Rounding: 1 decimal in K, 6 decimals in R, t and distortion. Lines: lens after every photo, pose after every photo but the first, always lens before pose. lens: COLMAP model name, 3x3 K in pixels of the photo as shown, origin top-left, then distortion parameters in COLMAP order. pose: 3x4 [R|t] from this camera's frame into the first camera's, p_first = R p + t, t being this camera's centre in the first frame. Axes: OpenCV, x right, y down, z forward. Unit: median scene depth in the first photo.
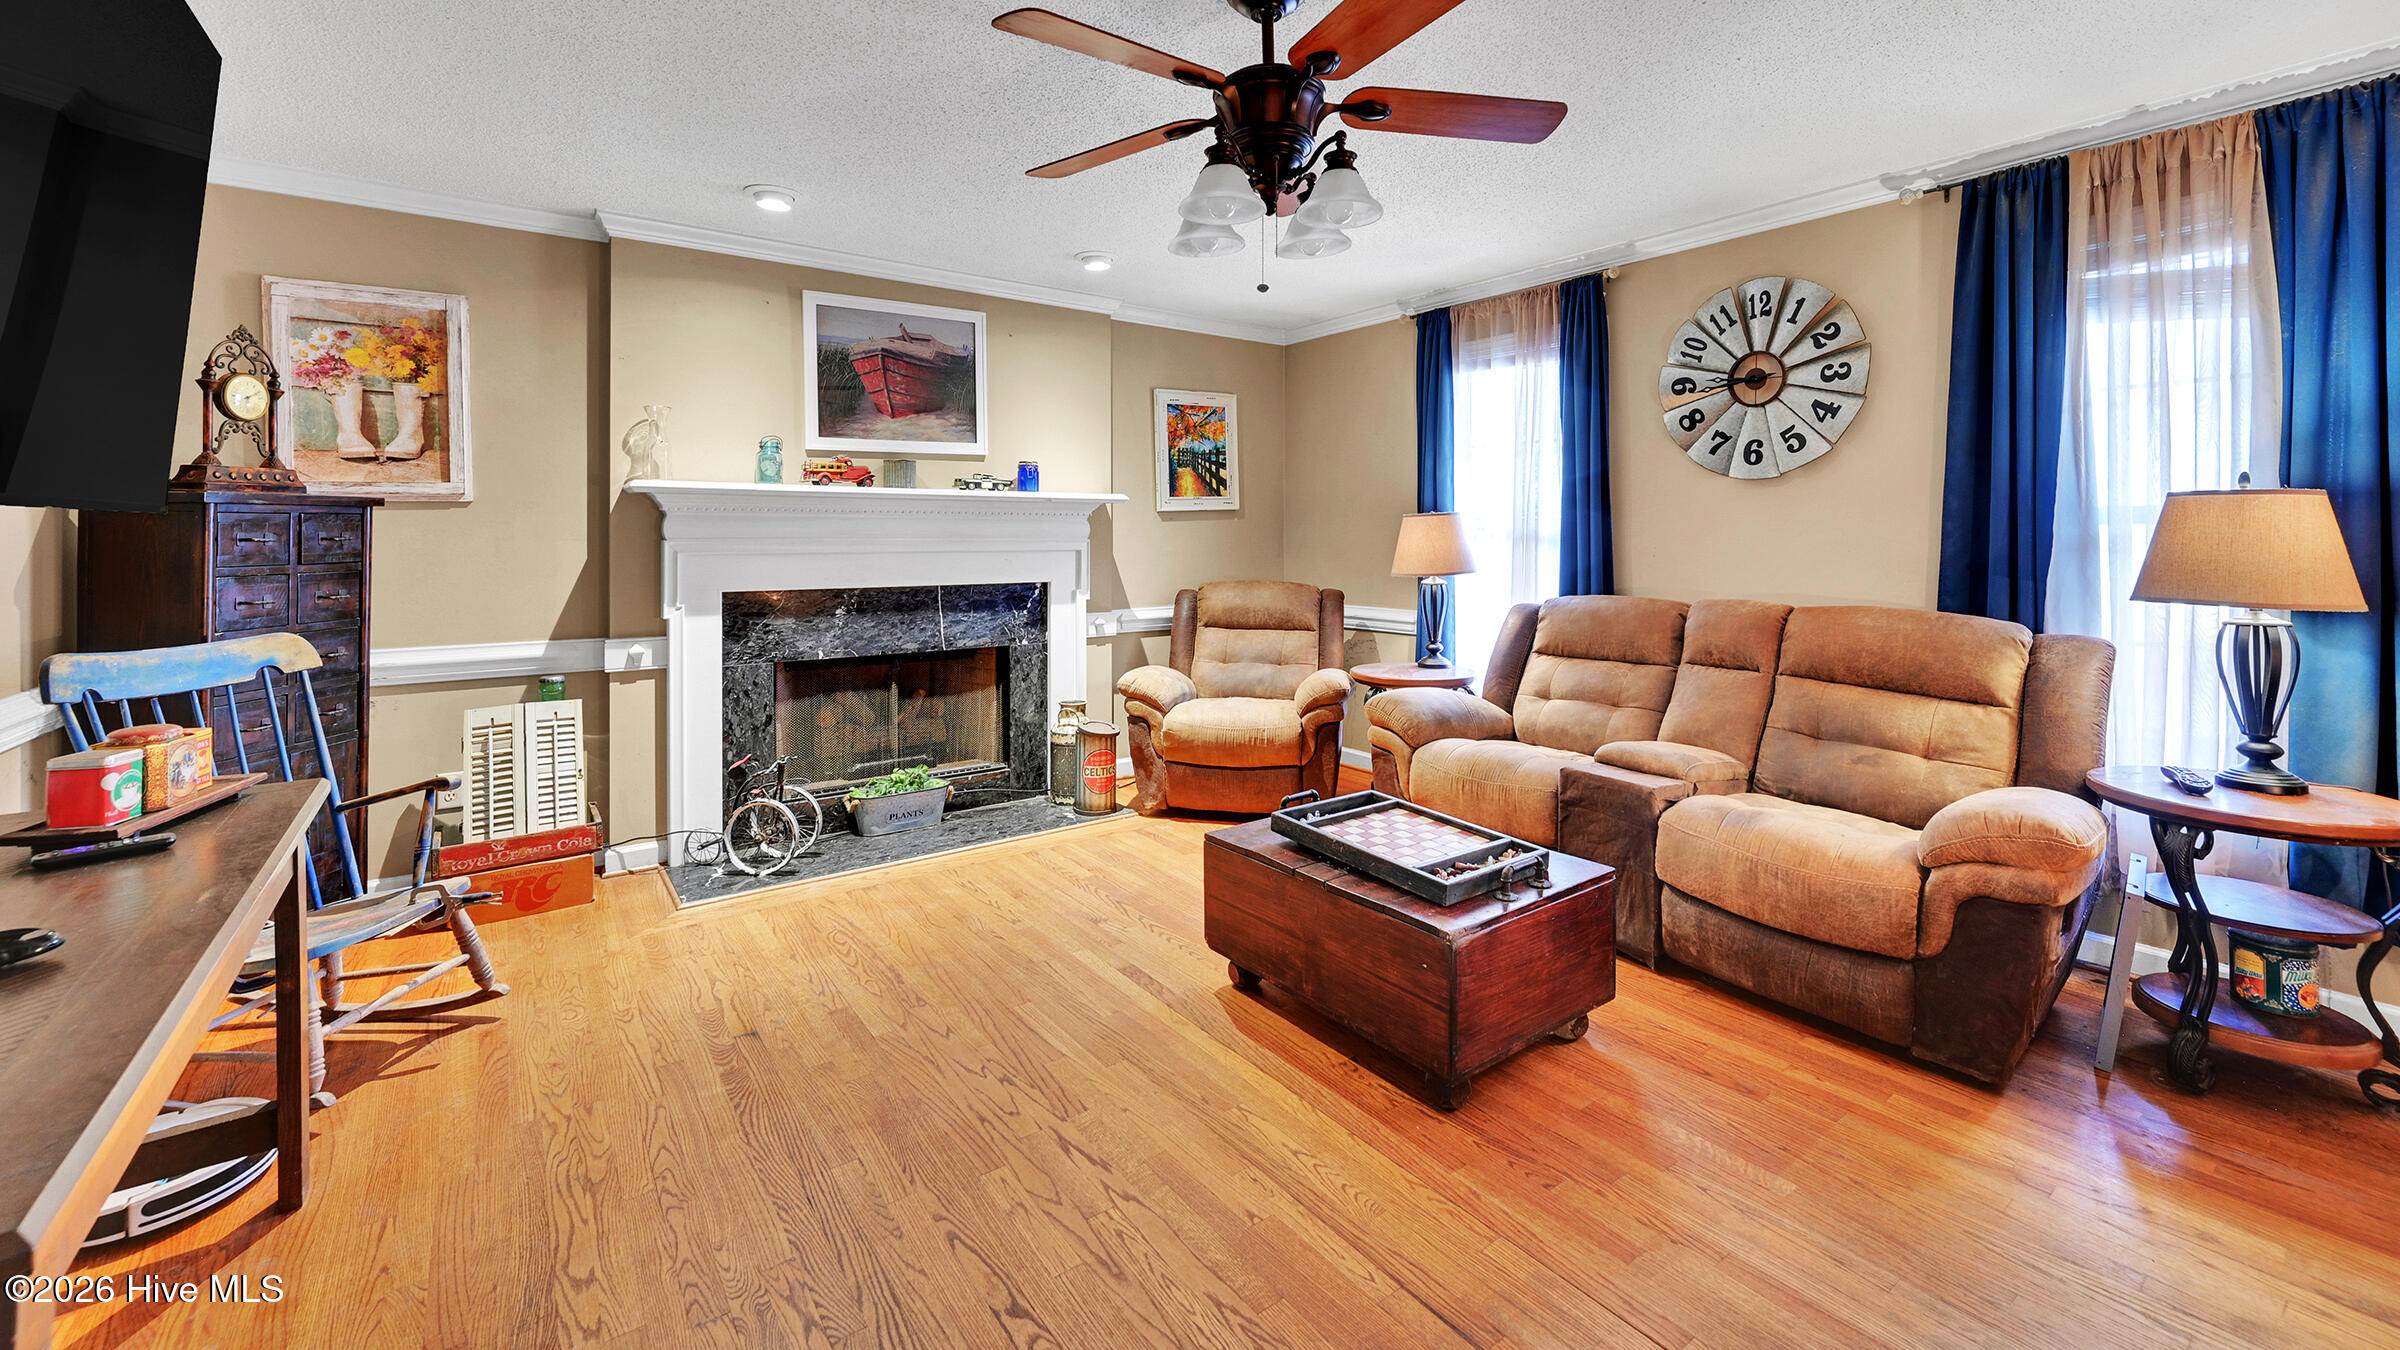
lens RADIAL K [[954.8, 0, 1203.3], [0, 954.8, 535.3], [0, 0, 1]] dist [-0.001391, 0.000101]
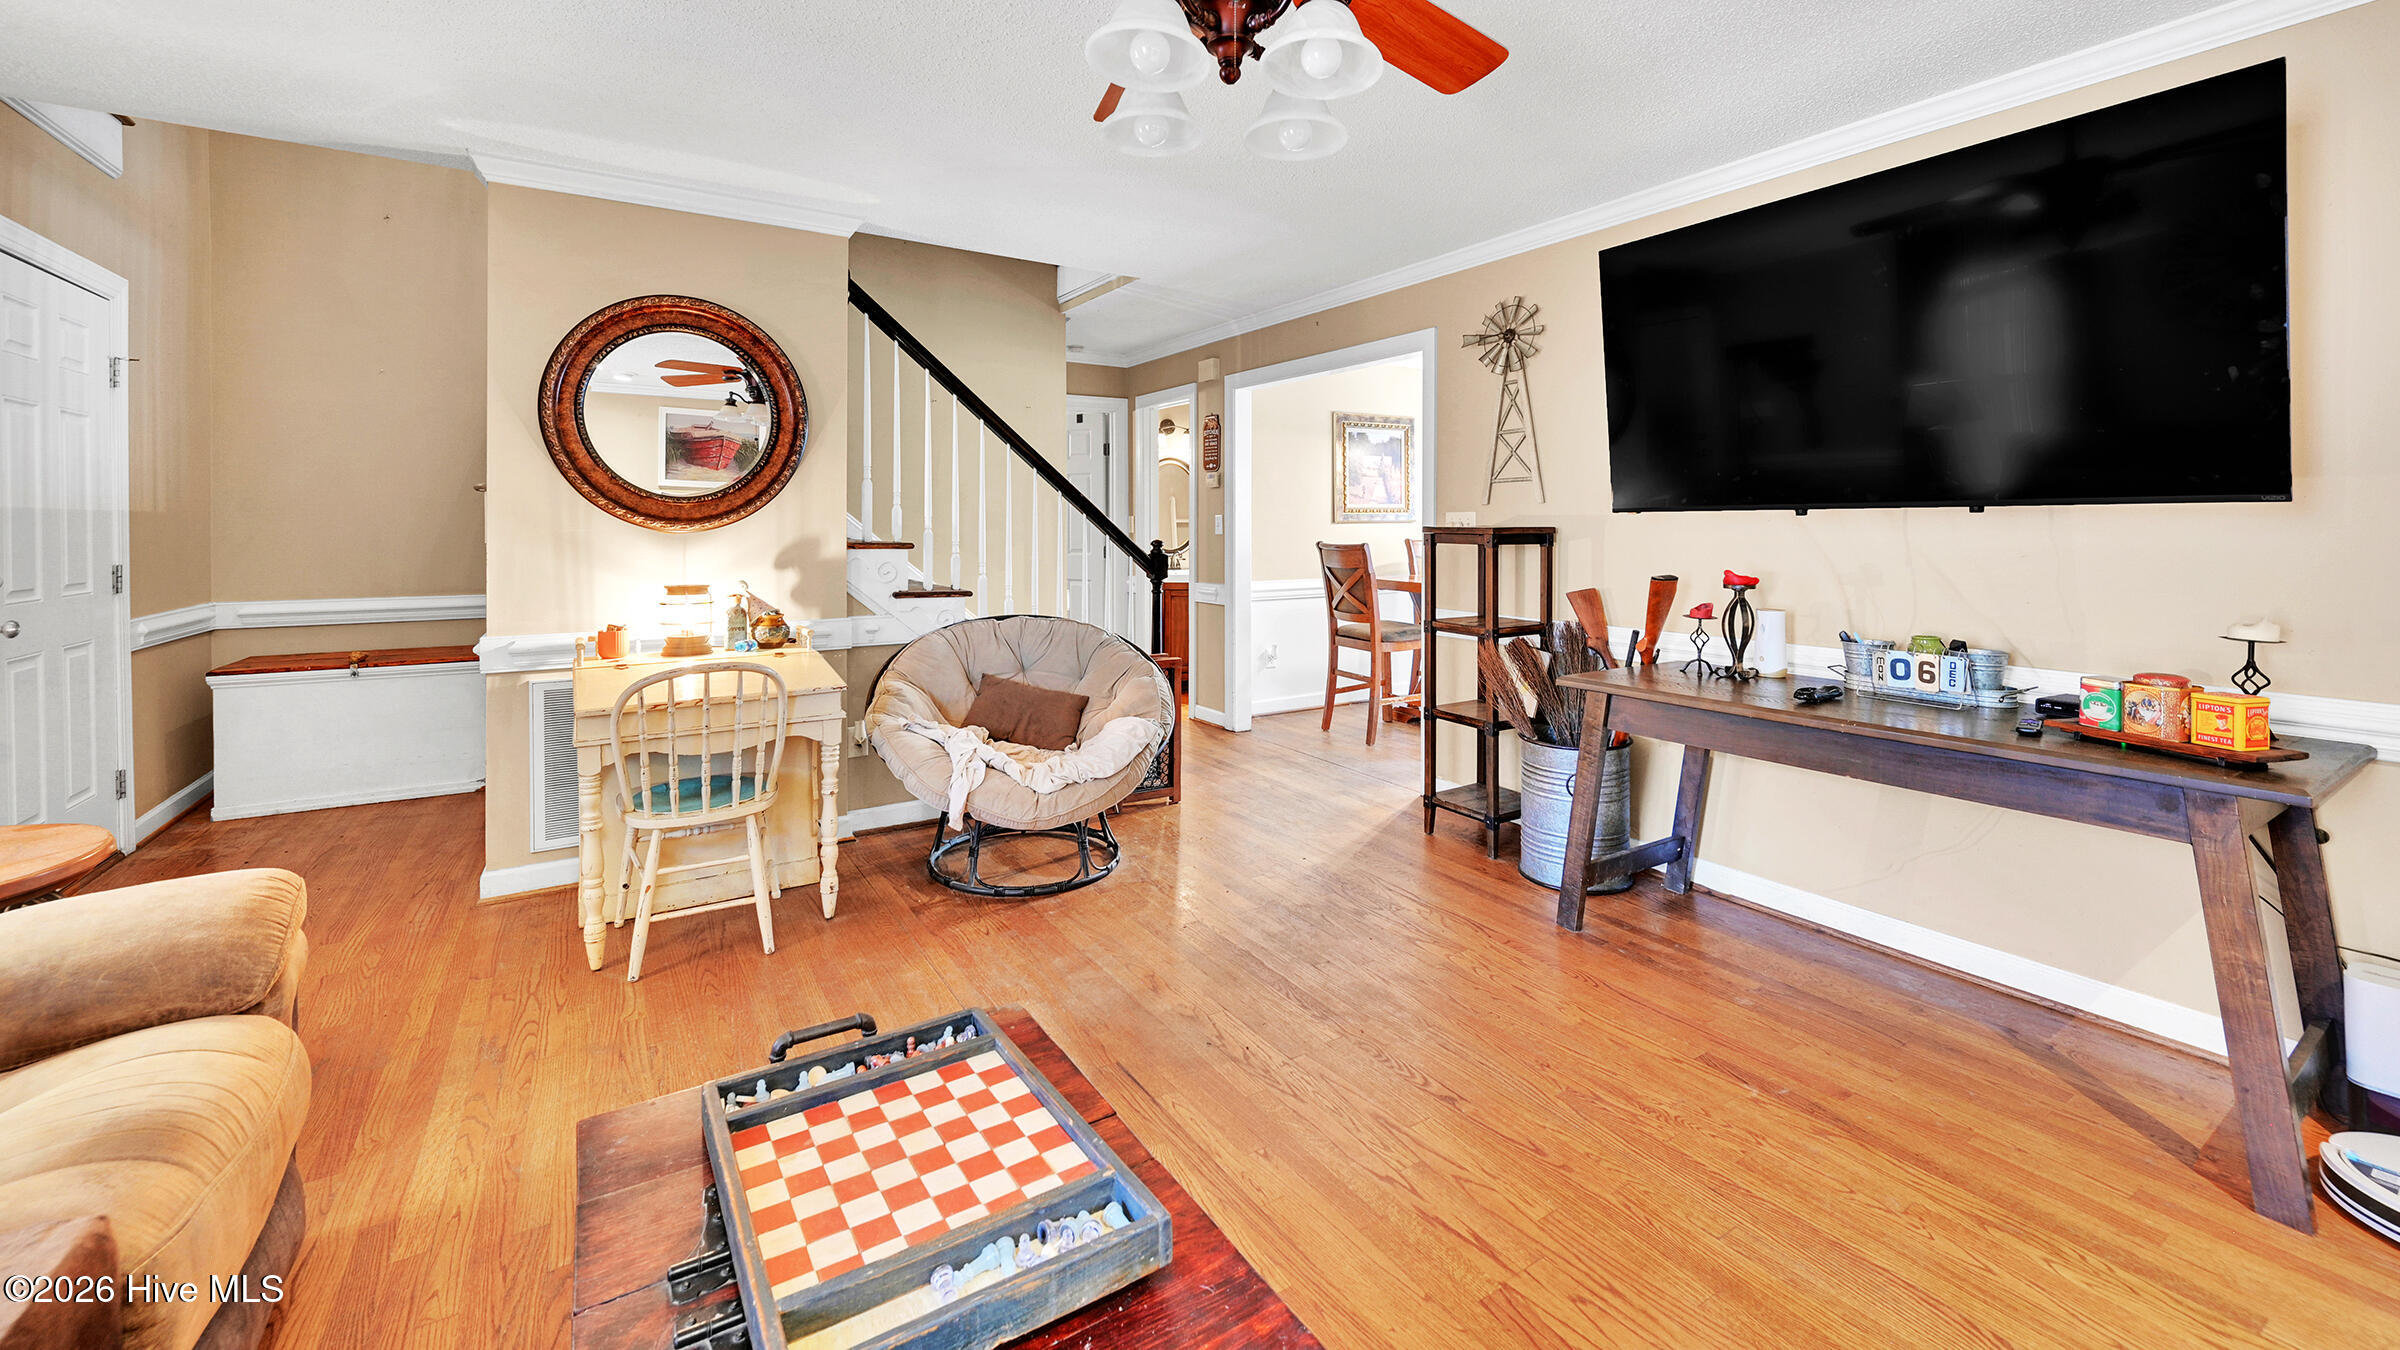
lens RADIAL K [[954.8, 0, 1203.3], [0, 954.8, 535.3], [0, 0, 1]] dist [-0.001391, 0.000101]
pose [[-0.997547, -0.004517, 0.069848, 0.020592], [-0.003944, 0.999957, 0.008351, 0.005305], [-0.069883, 0.008055, -0.997523, 0.865511]]
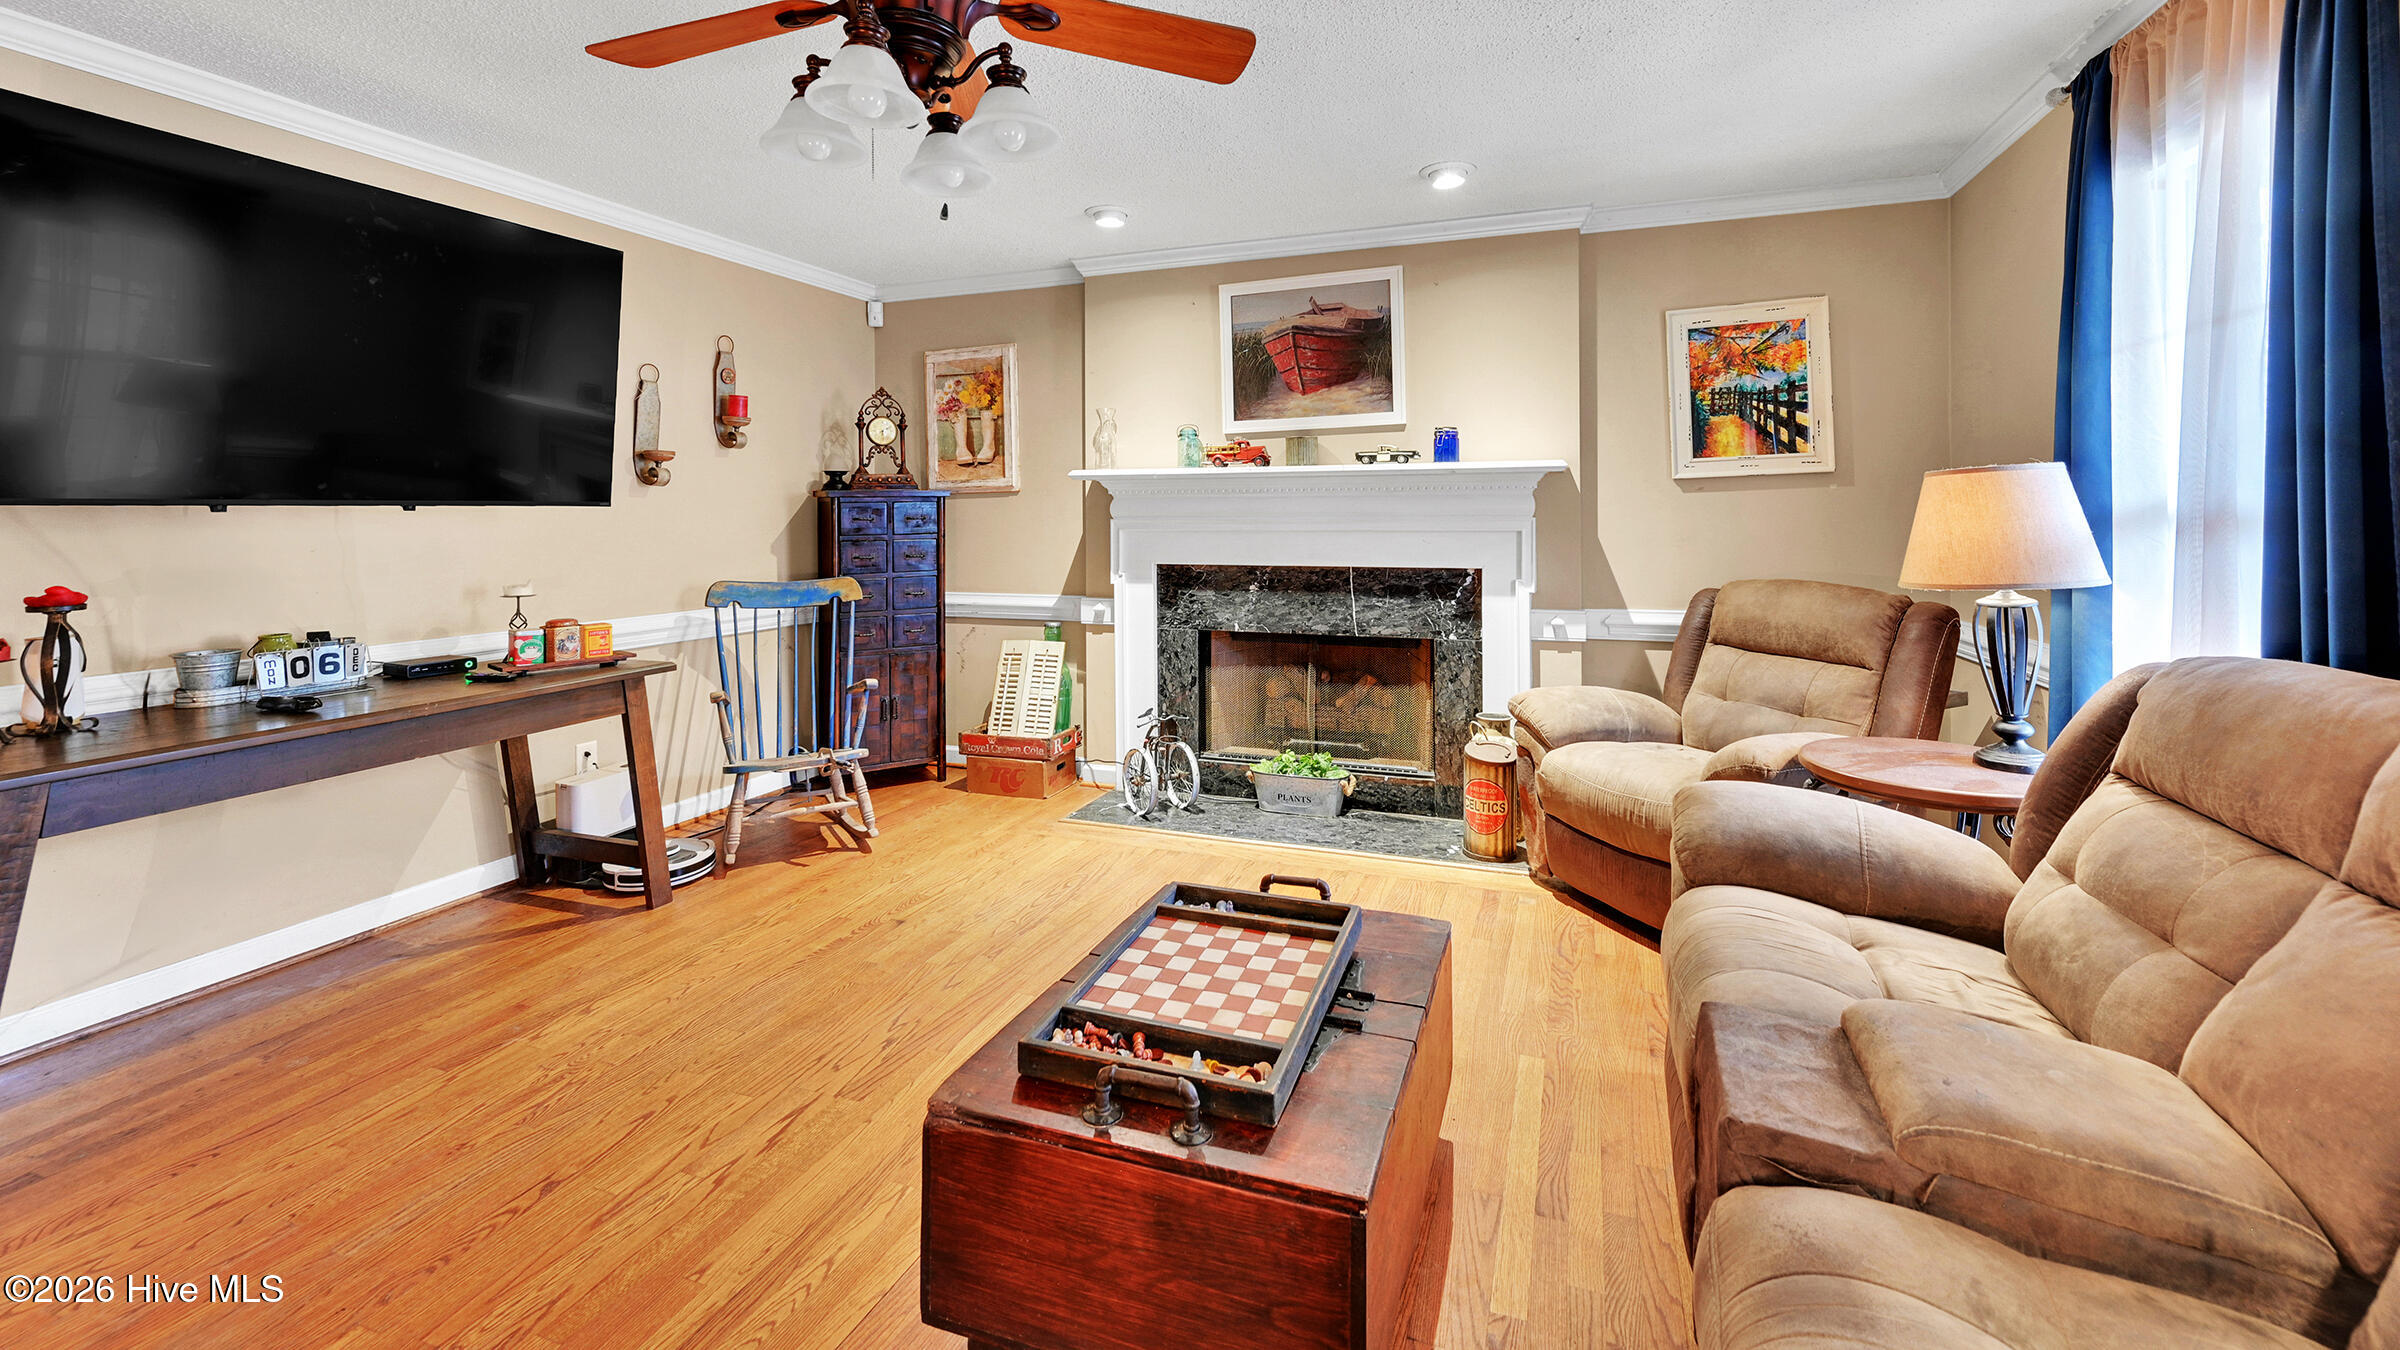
lens RADIAL K [[960.9, 0, 1238.2], [0, 960.9, 517.9], [0, 0, 1]] dist [-0.002059, -0.000181]
pose [[0.562193, 0.000729, -0.827006, 0.456190], [0.005336, 0.999976, 0.004508, -0.000594], [0.826989, -0.006947, 0.562175, 0.384063]]
